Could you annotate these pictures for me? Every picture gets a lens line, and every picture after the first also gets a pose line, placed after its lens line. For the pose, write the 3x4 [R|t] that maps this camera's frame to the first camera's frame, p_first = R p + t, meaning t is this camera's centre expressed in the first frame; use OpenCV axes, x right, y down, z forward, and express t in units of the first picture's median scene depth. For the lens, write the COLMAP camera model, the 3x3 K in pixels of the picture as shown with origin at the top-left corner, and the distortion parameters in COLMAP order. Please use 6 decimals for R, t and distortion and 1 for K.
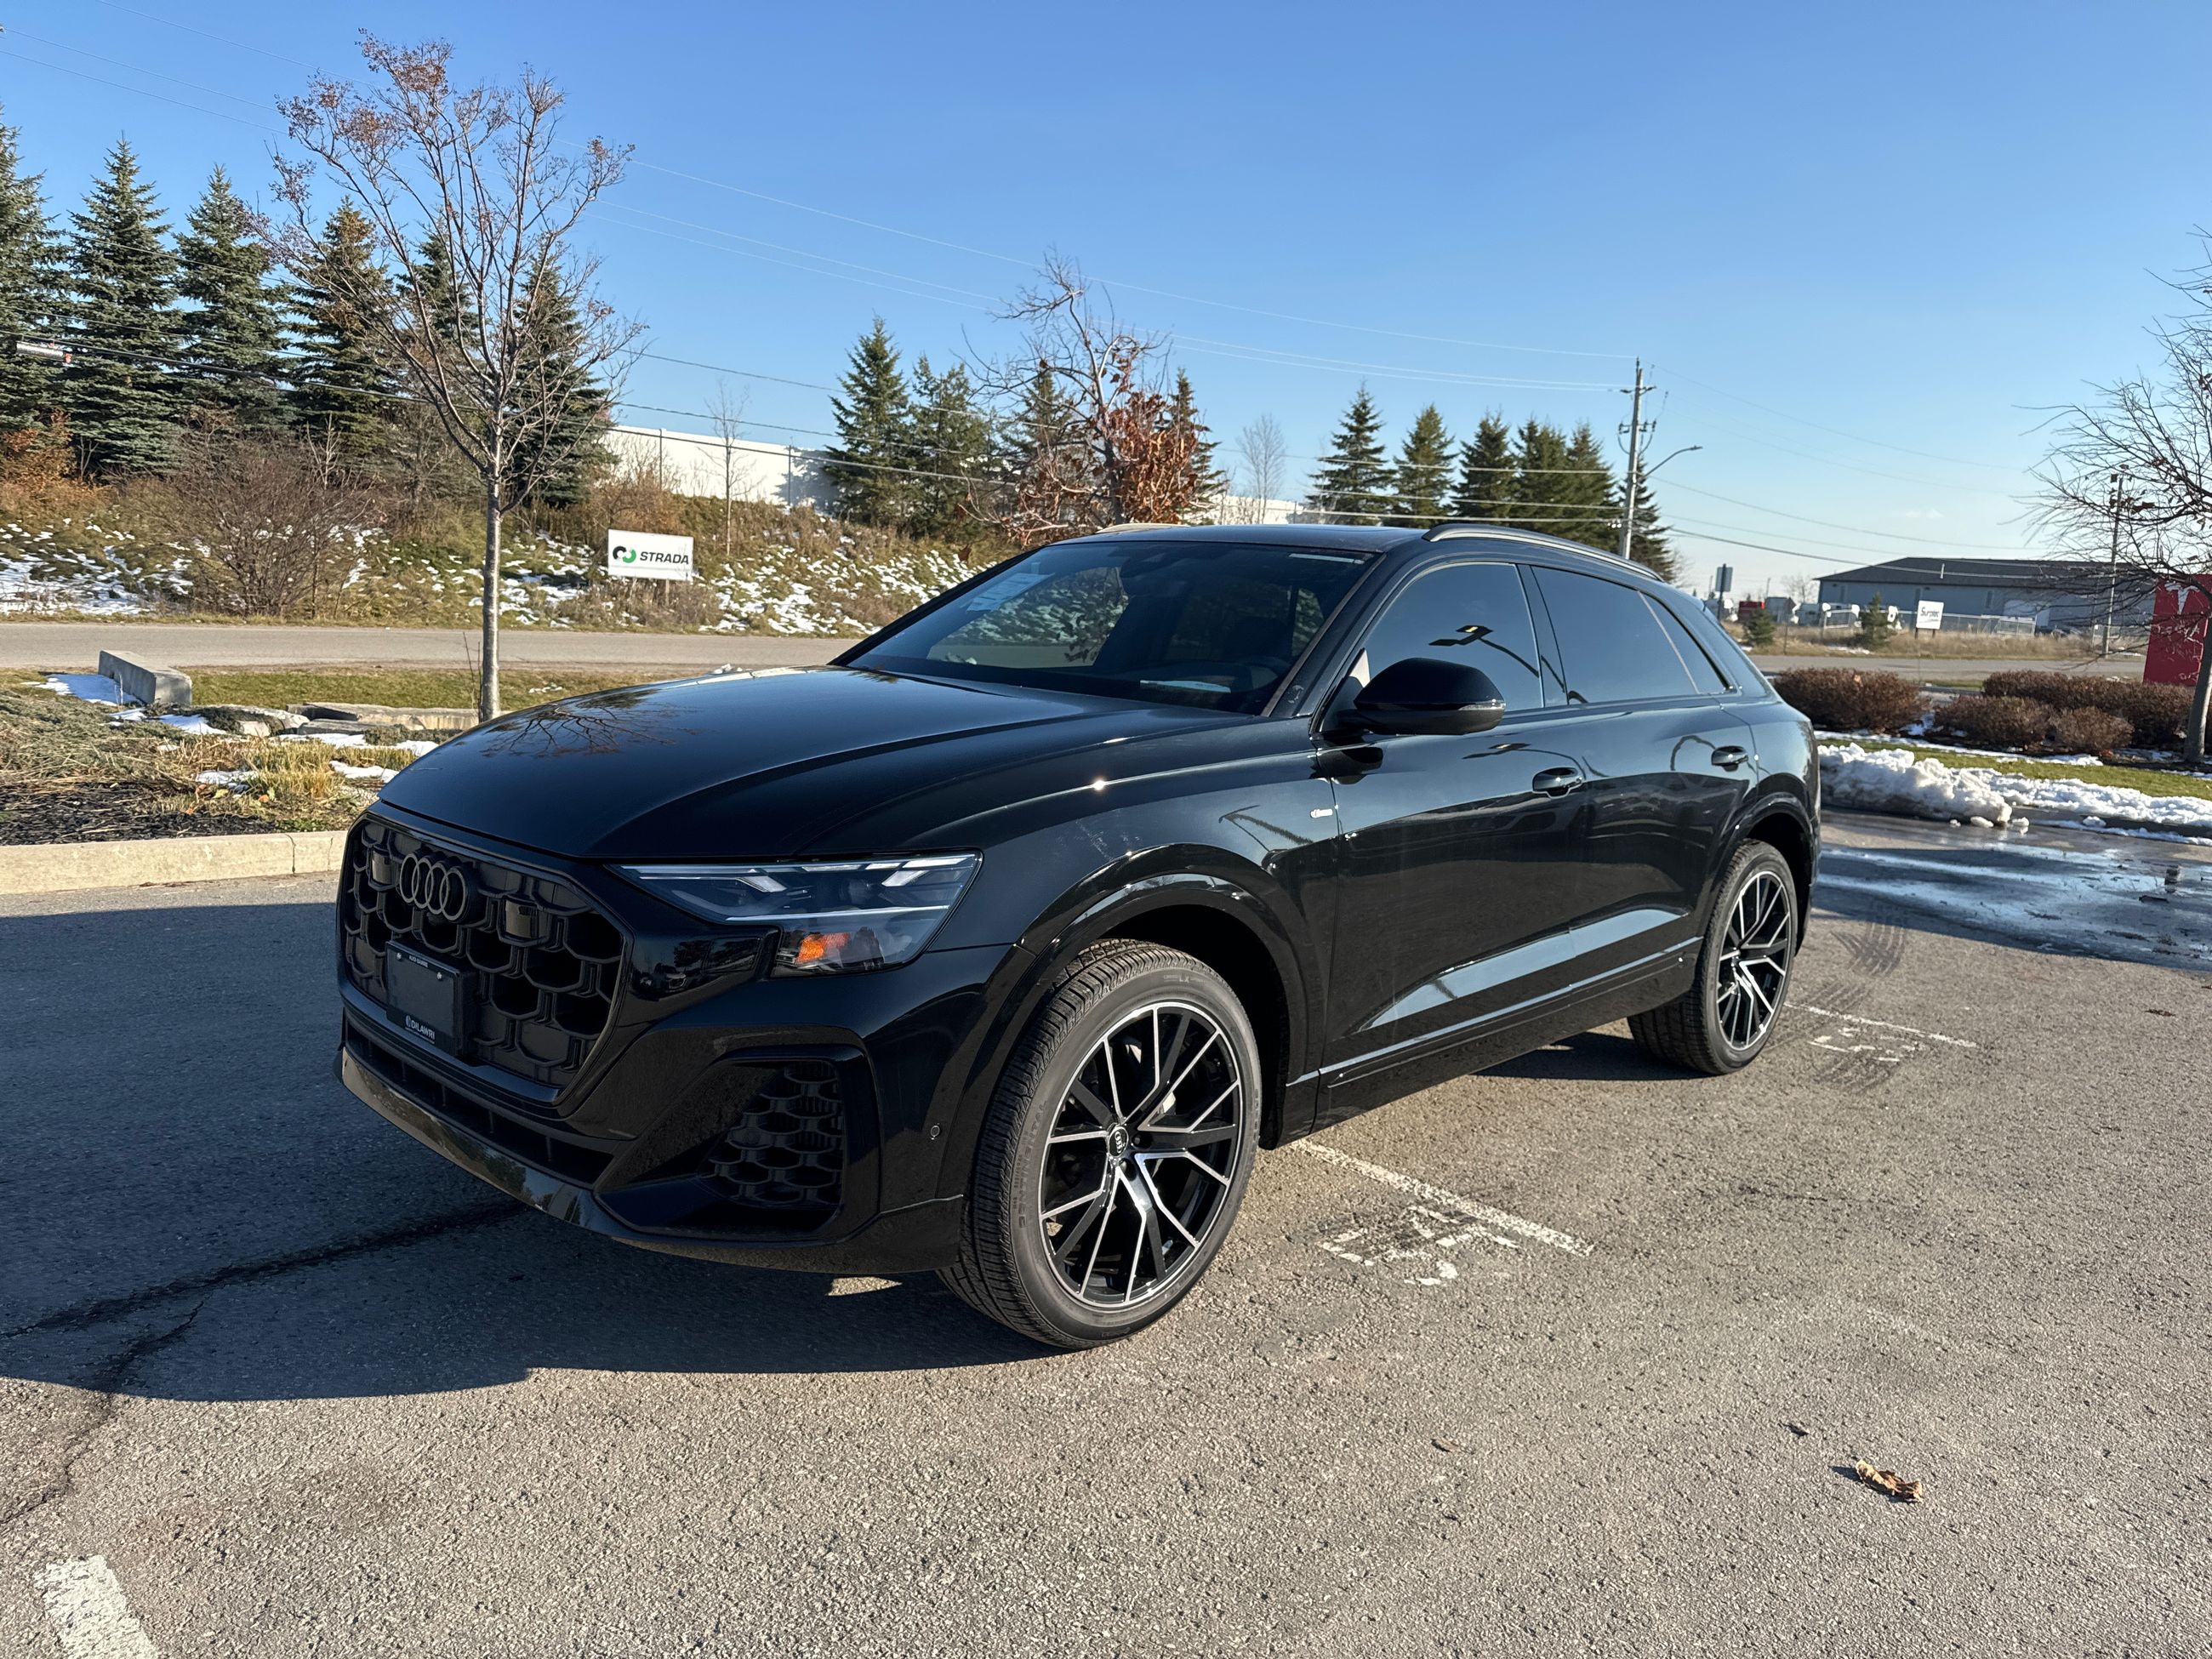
lens RADIAL K [[1552.7, 0, 1091.5], [0, 1552.7, 829.9], [0, 0, 1]] dist [0.056336, -0.069554]
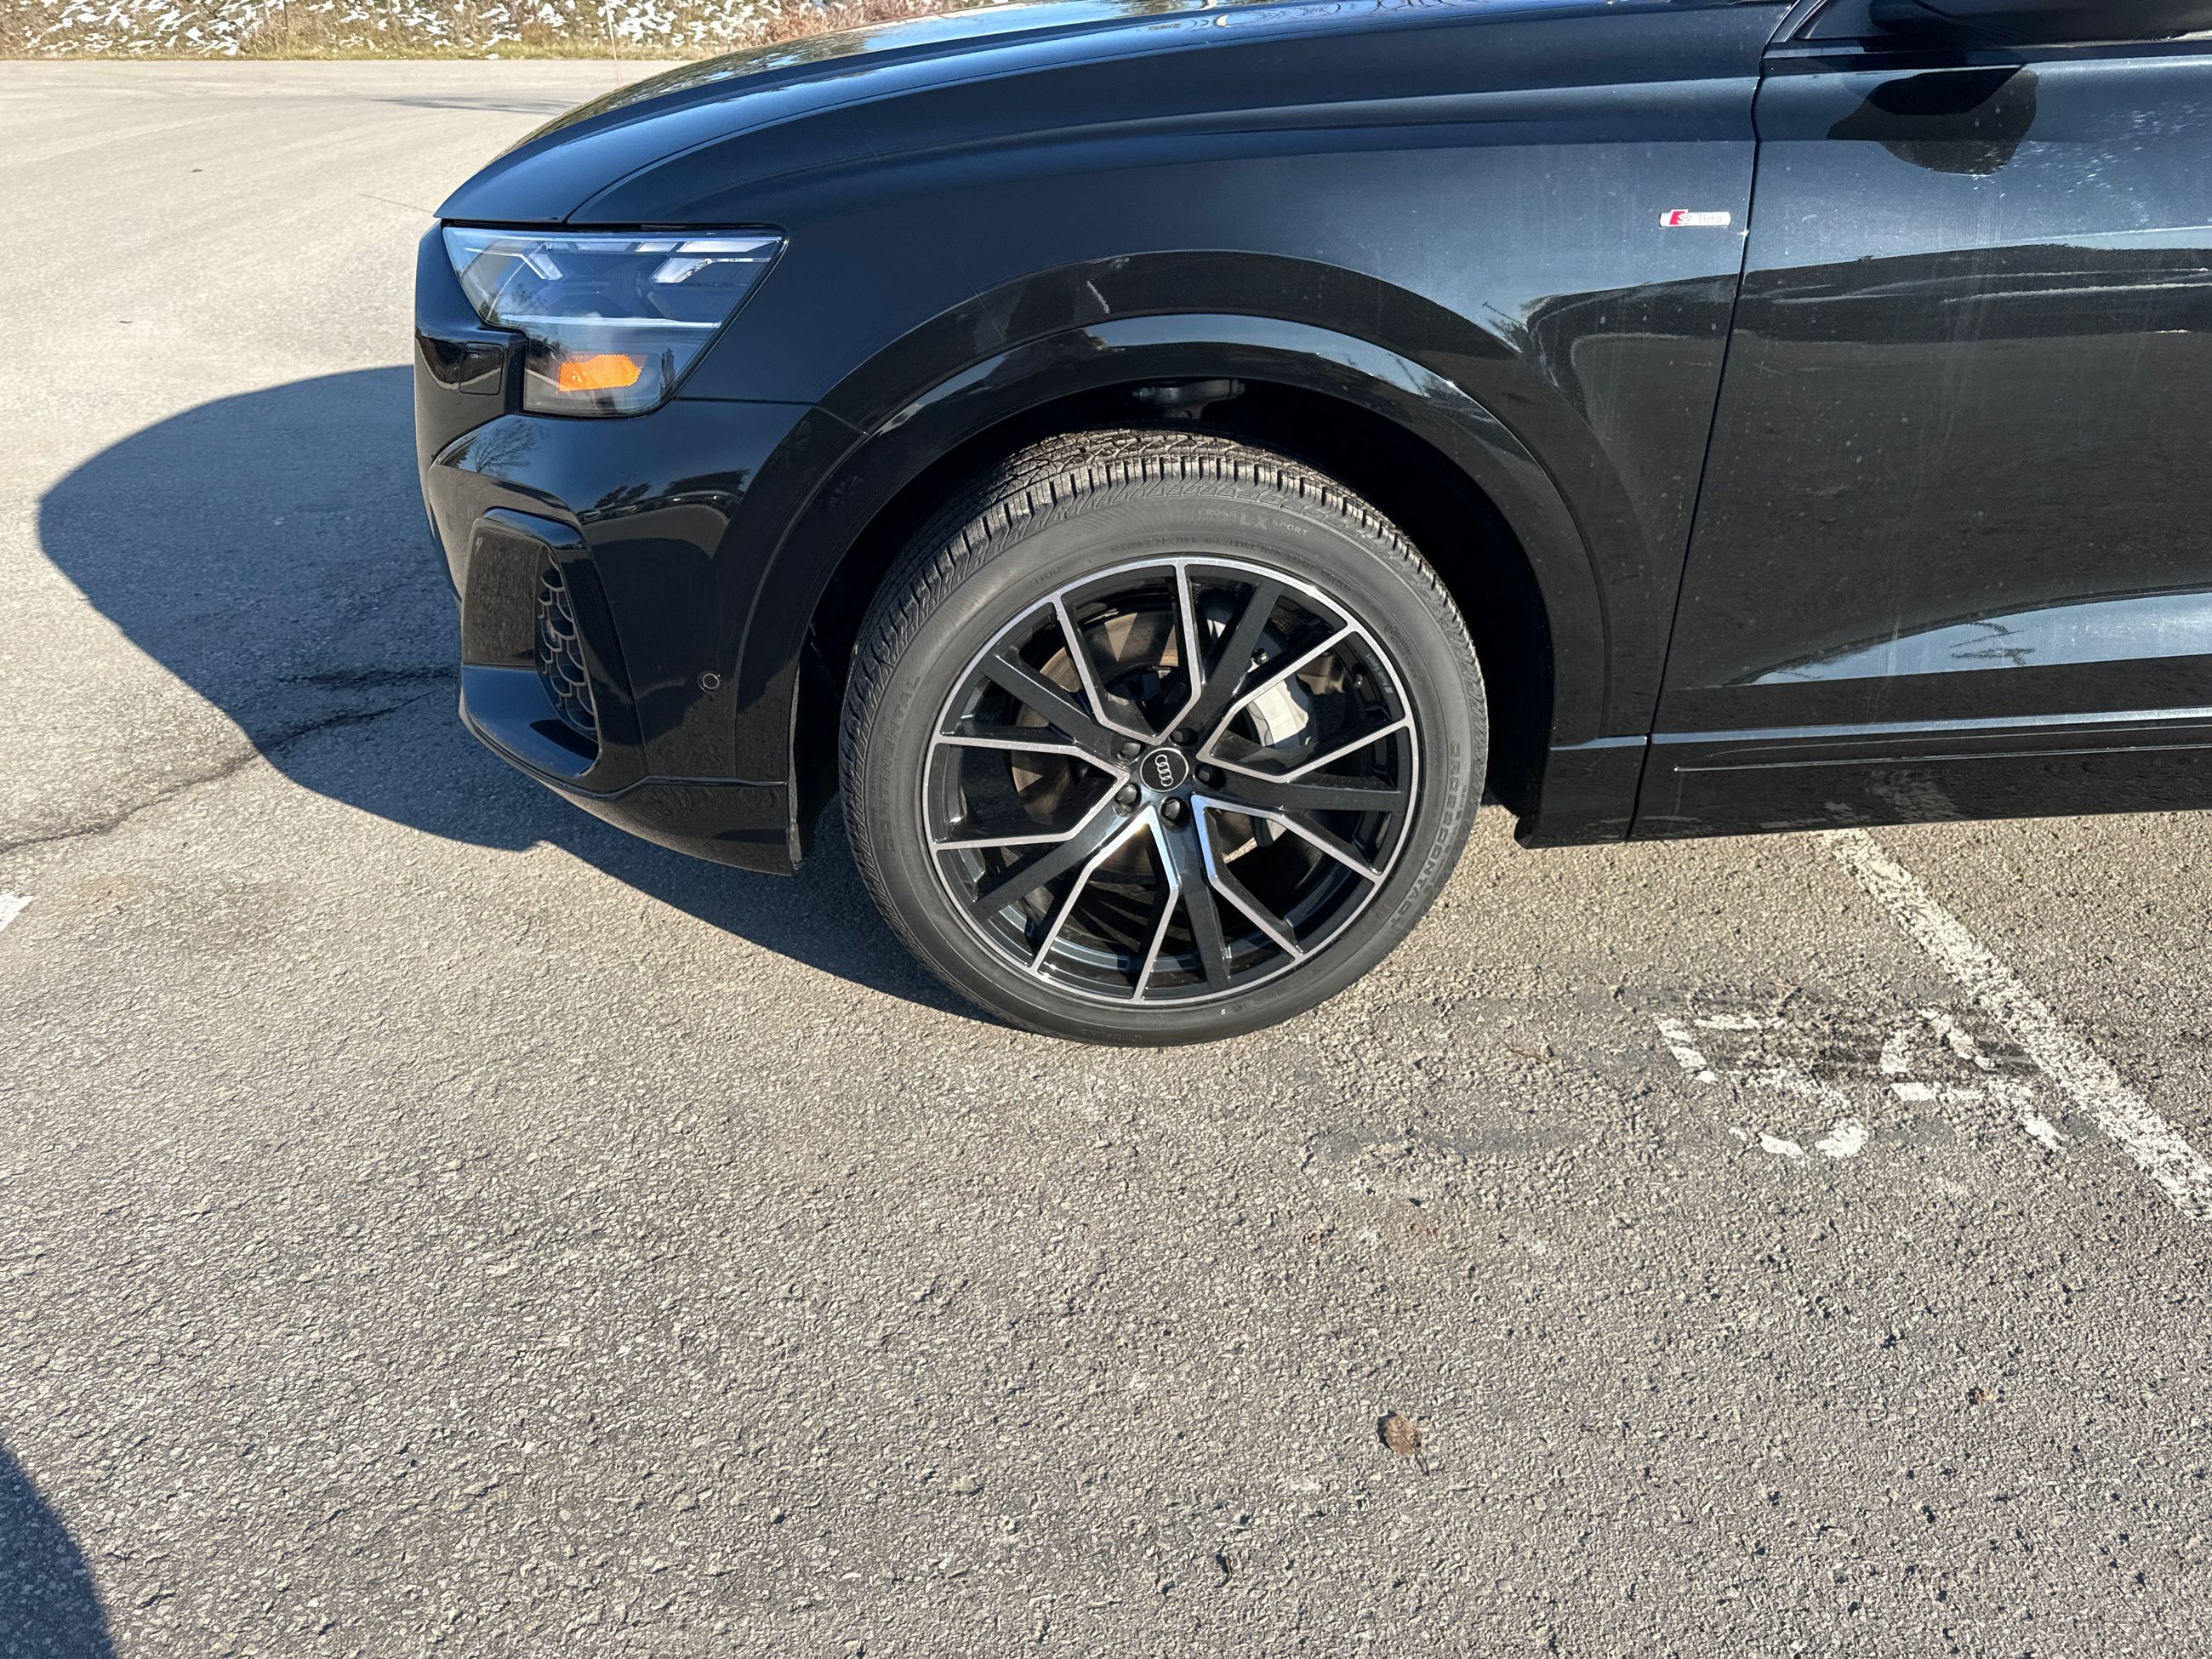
lens RADIAL K [[1550.2, 0, 1091.9], [0, 1550.2, 835.0], [0, 0, 1]] dist [0.067091, -0.083296]
pose [[0.753082, 0.273239, -0.598505, 0.369347], [-0.065577, 0.936327, 0.344953, 0.013212], [0.654650, -0.220529, 0.723049, 0.516581]]
